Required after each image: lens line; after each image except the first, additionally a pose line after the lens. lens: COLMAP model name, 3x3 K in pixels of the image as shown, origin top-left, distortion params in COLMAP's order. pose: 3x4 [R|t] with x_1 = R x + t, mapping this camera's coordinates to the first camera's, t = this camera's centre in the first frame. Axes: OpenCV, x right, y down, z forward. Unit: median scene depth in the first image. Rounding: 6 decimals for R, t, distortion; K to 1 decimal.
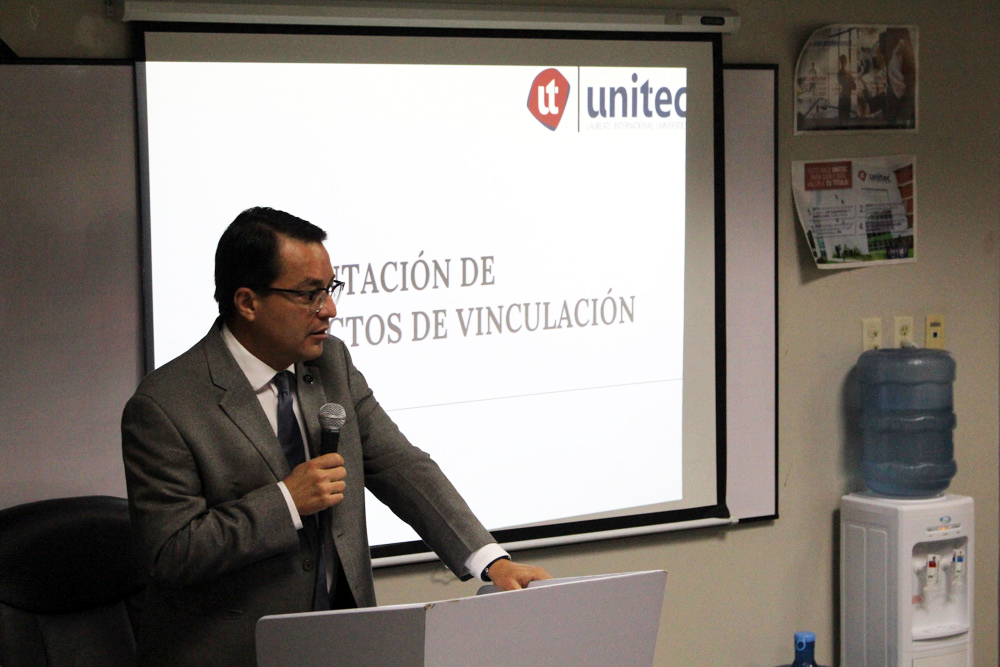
lens RADIAL K [[2445.1, 0, 500.0], [0, 2445.1, 333.5], [0, 0, 1]] dist [-0.001087, 0.157817]
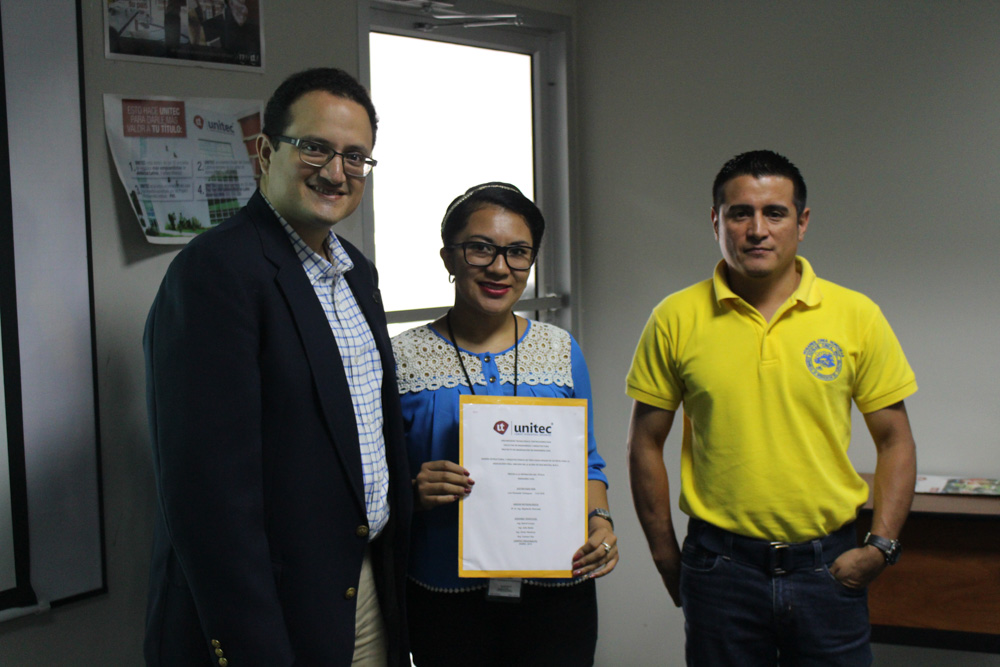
lens RADIAL K [[1542.2, 0, 576.4], [0, 1542.2, 333.9], [0, 0, 1]] dist [-0.007888, -0.065606]
pose [[0.902282, -0.041471, 0.429147, 0.046791], [0.046769, 0.998904, -0.001801, 0.007037], [-0.428602, 0.021696, 0.903233, 0.524748]]
